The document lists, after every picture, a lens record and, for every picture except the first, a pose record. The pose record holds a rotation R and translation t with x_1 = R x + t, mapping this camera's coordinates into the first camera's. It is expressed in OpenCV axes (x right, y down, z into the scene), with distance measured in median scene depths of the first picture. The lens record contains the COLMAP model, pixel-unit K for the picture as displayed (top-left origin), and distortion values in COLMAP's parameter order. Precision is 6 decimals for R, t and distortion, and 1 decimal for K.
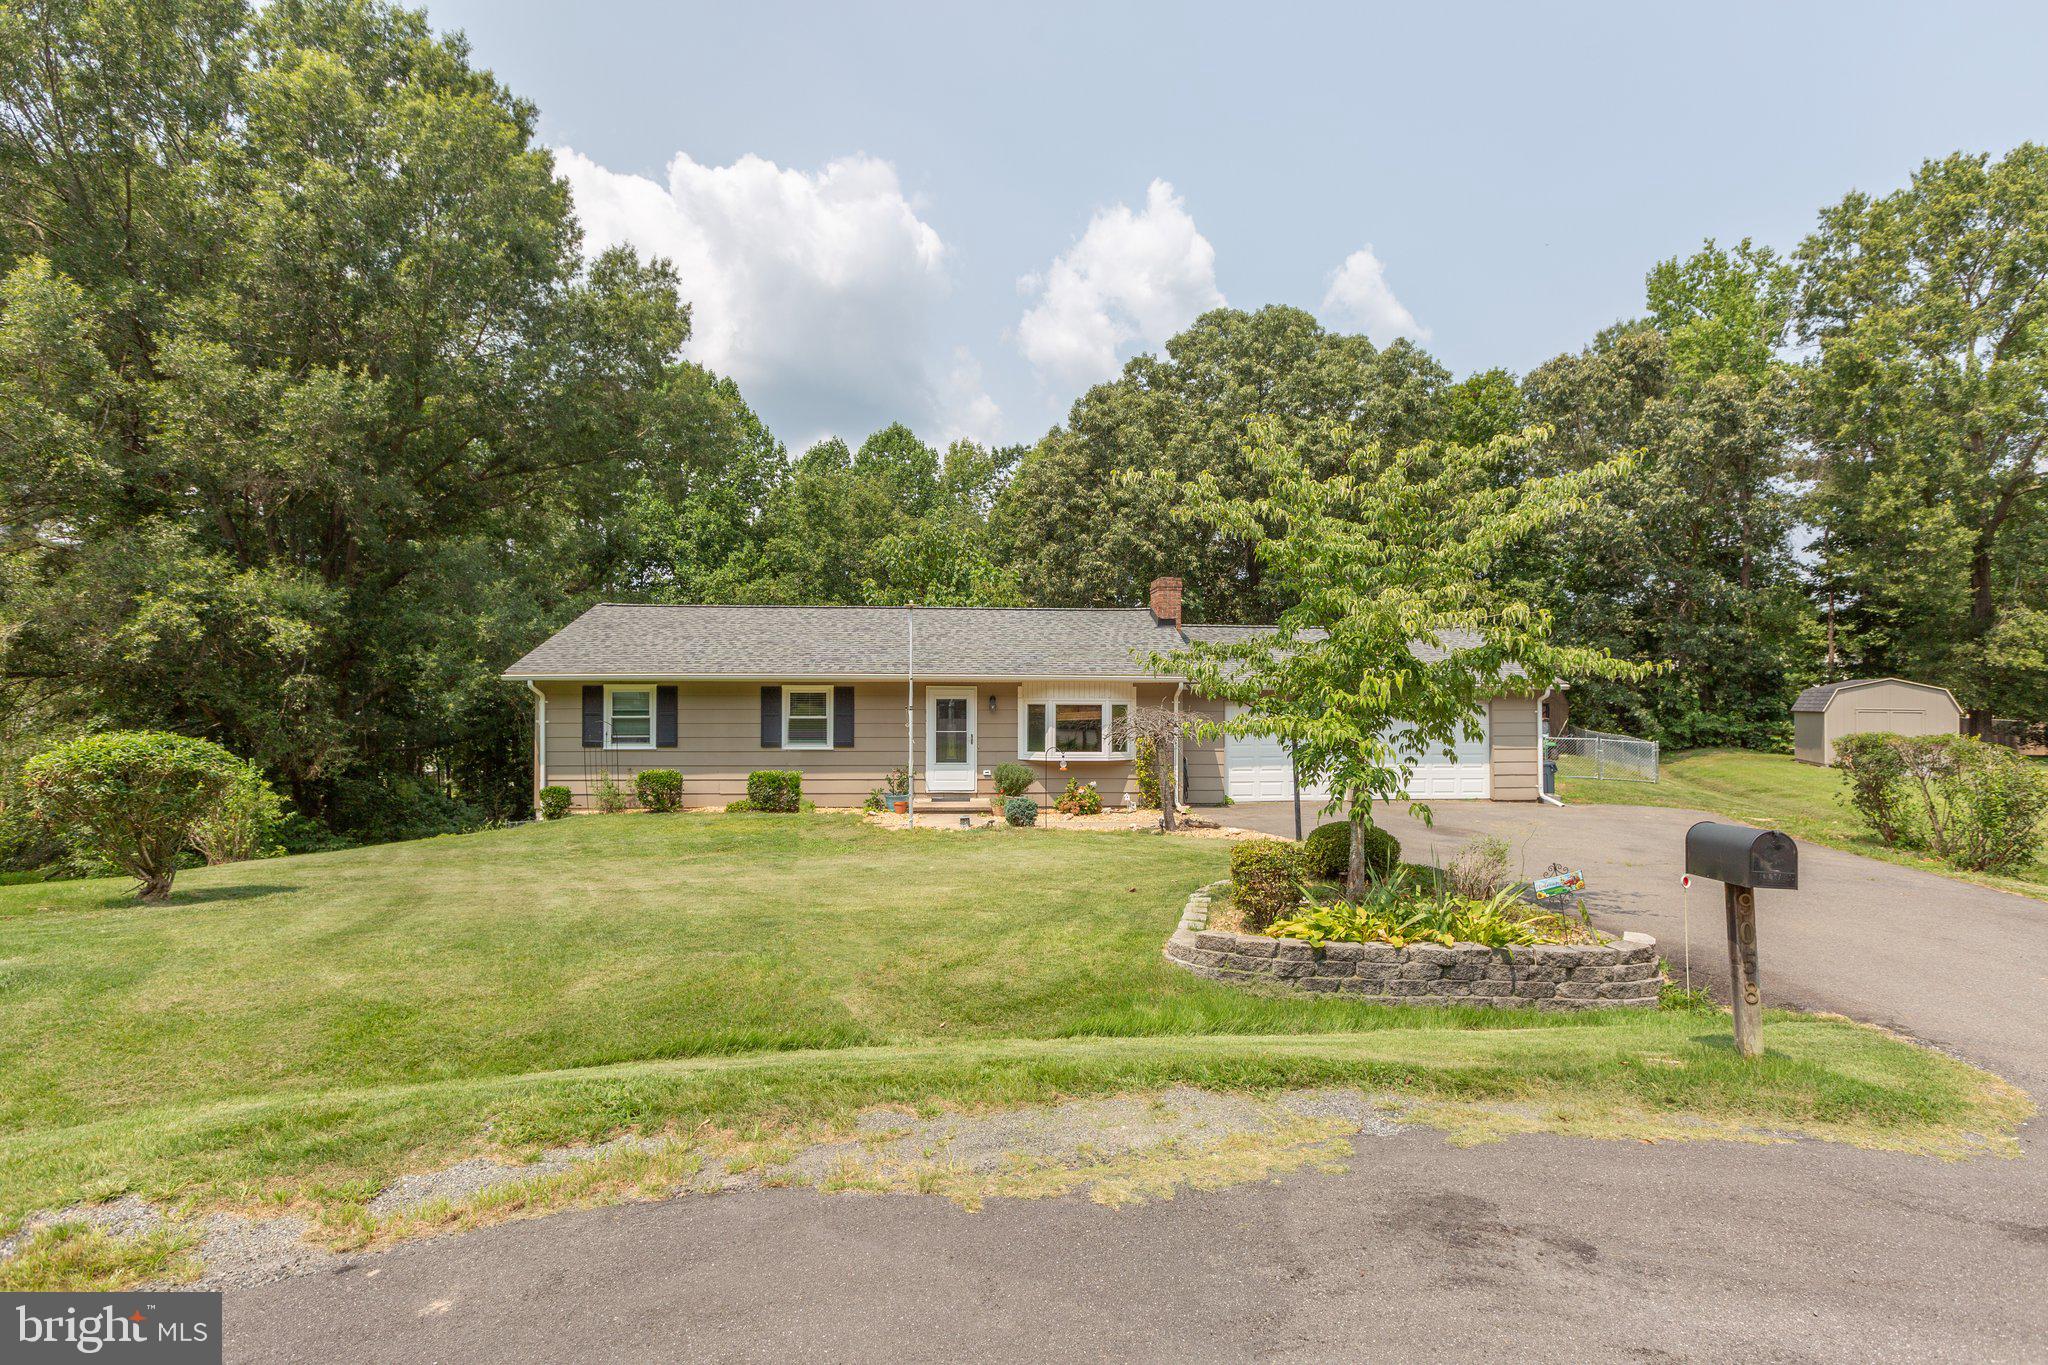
lens RADIAL K [[1023.1, 0, 1031.5], [0, 1023.1, 689.2], [0, 0, 1]] dist [-0.012670, -0.000112]
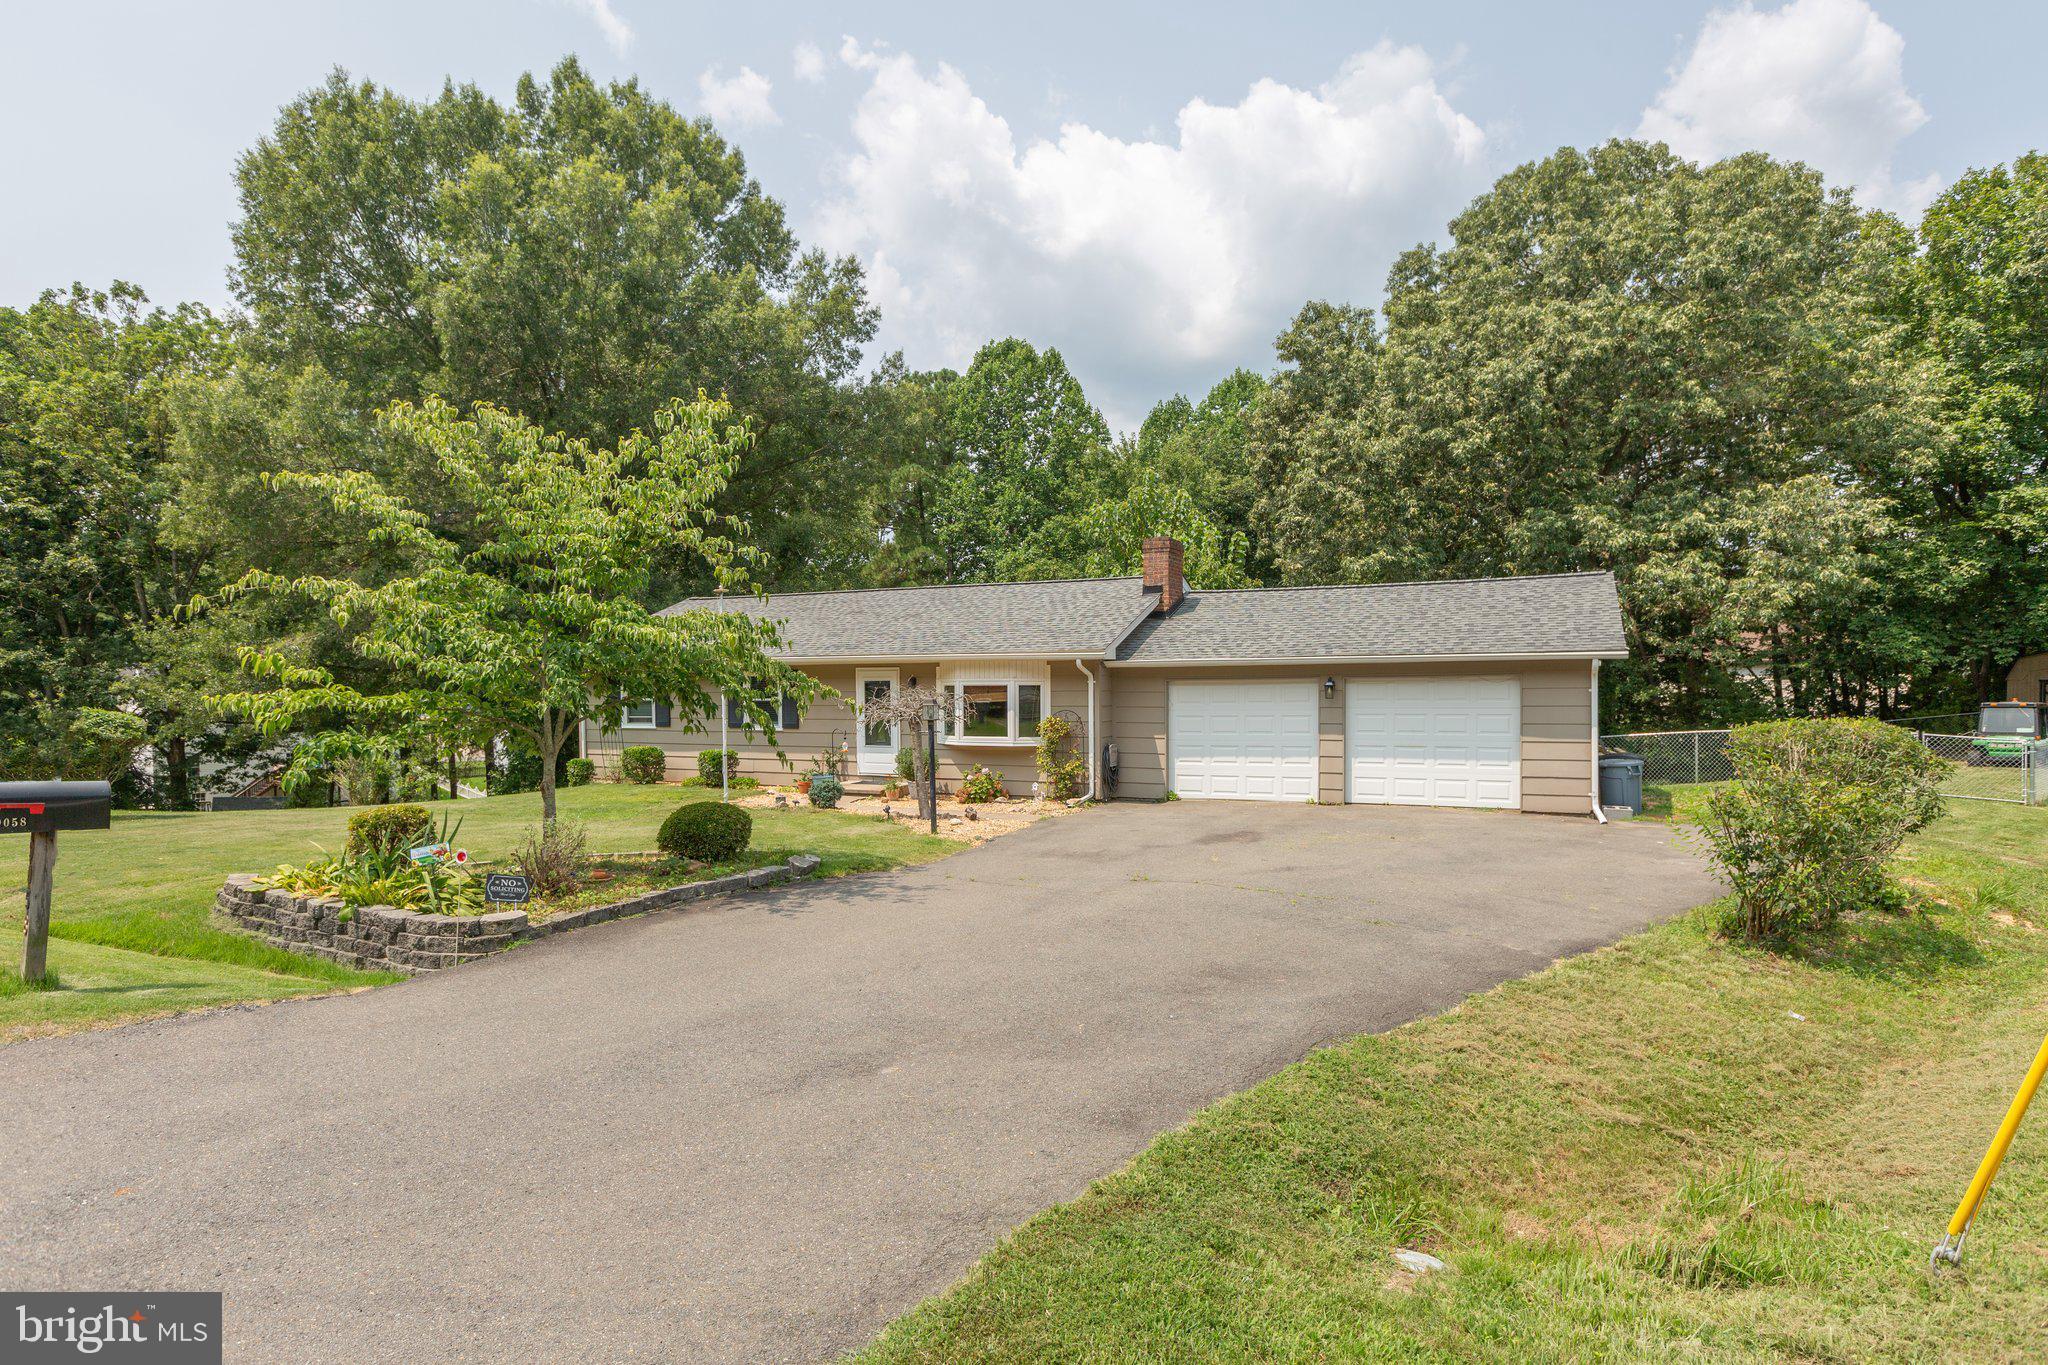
lens RADIAL K [[1119.8, 0, 1042.7], [0, 1119.8, 700.3], [0, 0, 1]] dist [0.003207, -0.005493]
pose [[0.877298, -0.000192, -0.479946, 0.353201], [0.014685, 0.999542, 0.026444, 0.001590], [0.479722, -0.030247, 0.876899, 0.081104]]
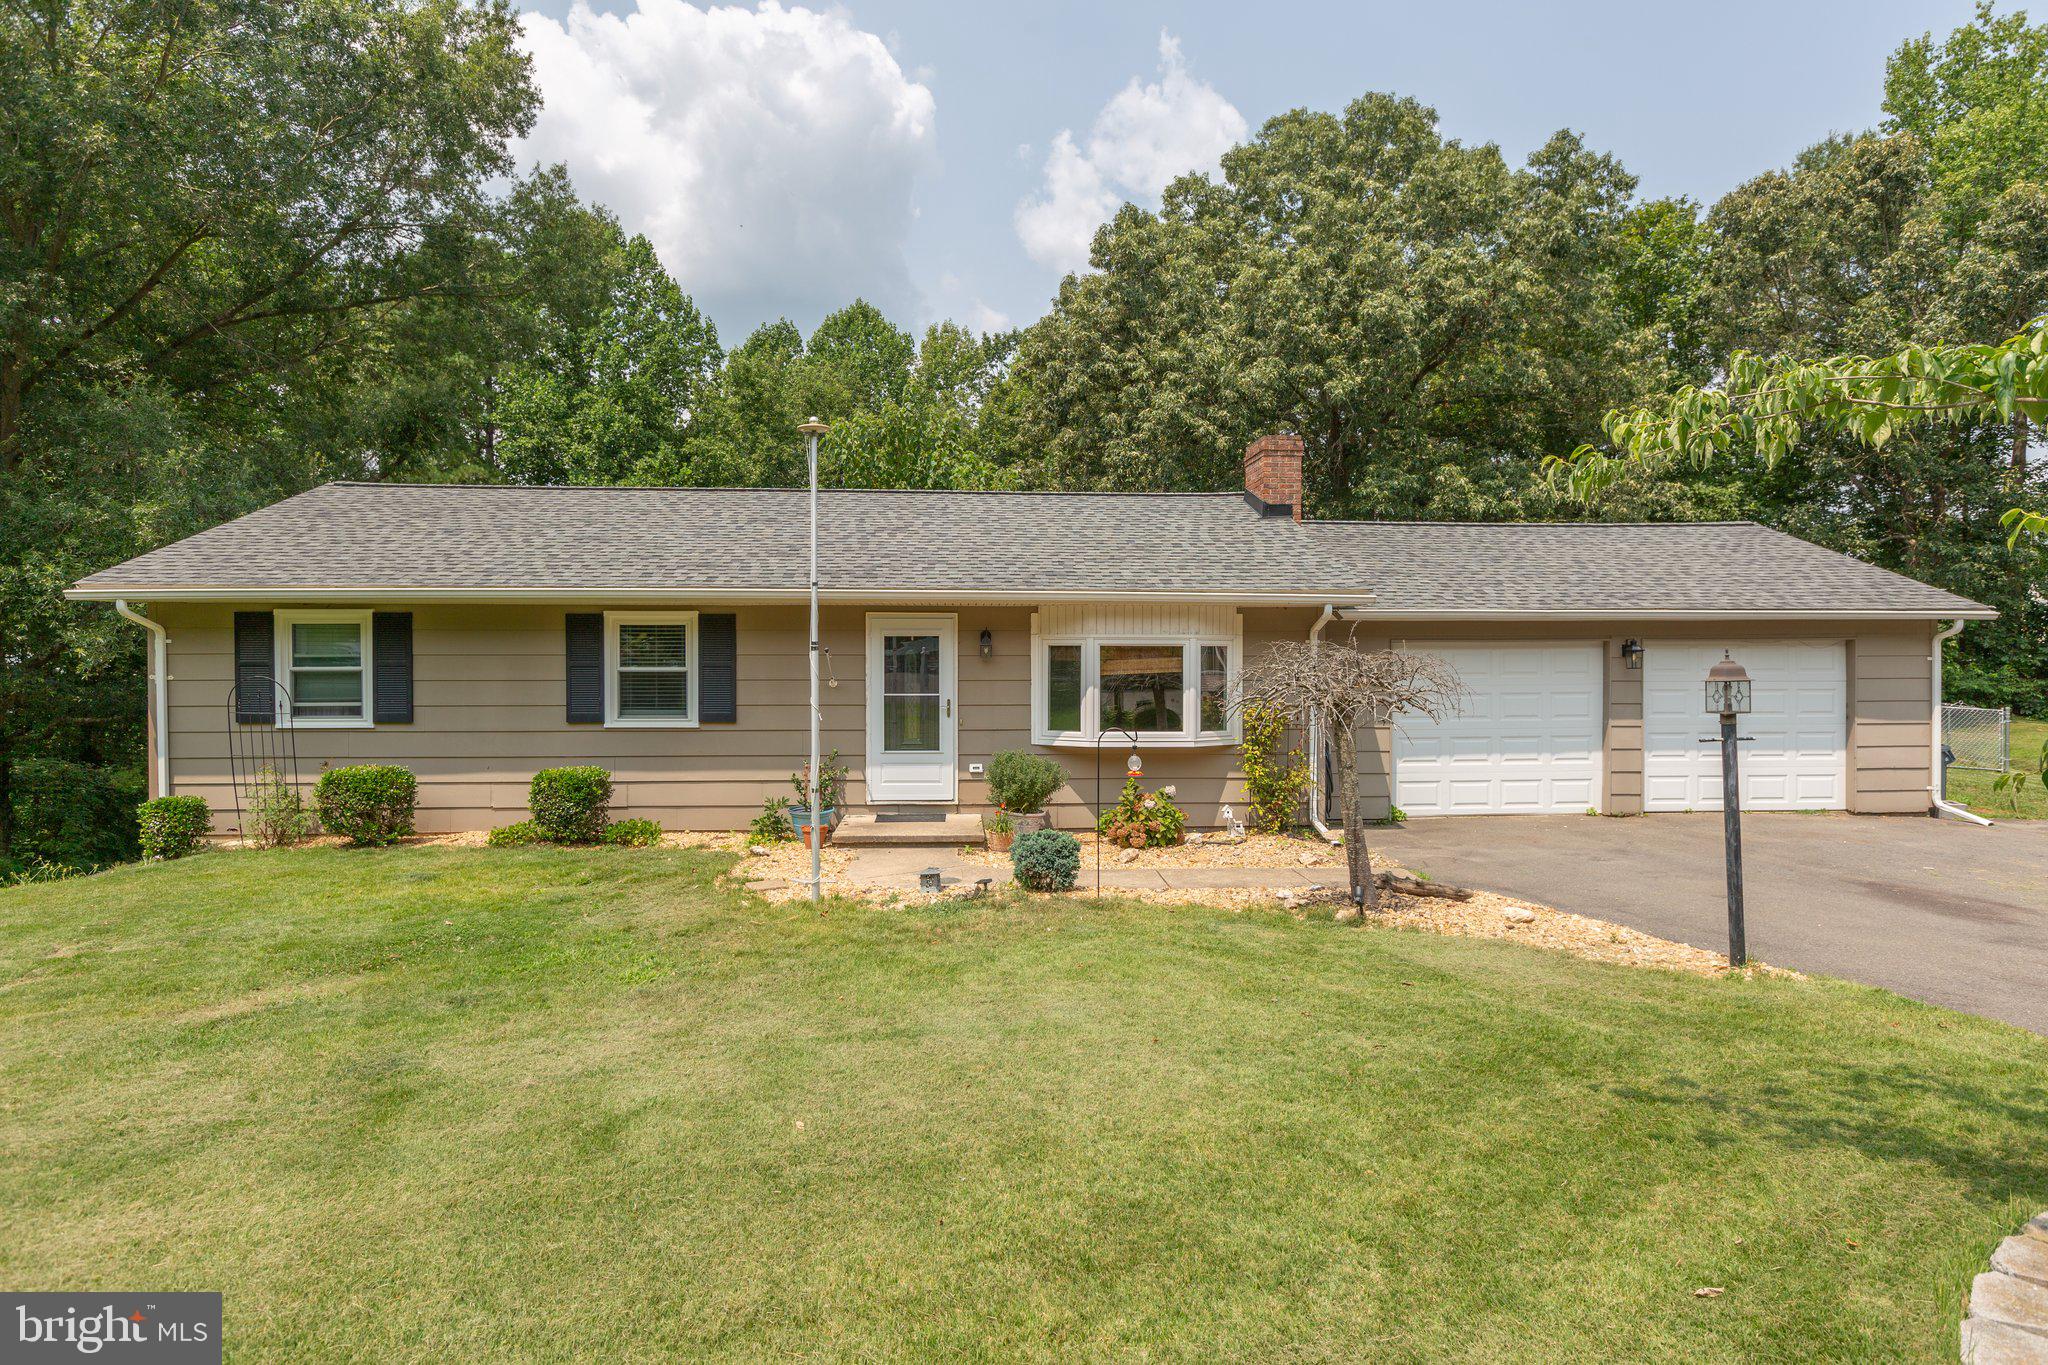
lens RADIAL K [[1119.8, 0, 1025.1], [0, 1119.8, 670.3], [0, 0, 1]] dist [0.003207, -0.005493]
pose [[1.000000, -0.000940, 0.000016, -0.010203], [0.000939, 0.999737, 0.022928, 0.008809], [-0.000038, -0.022928, 0.999737, 0.240196]]
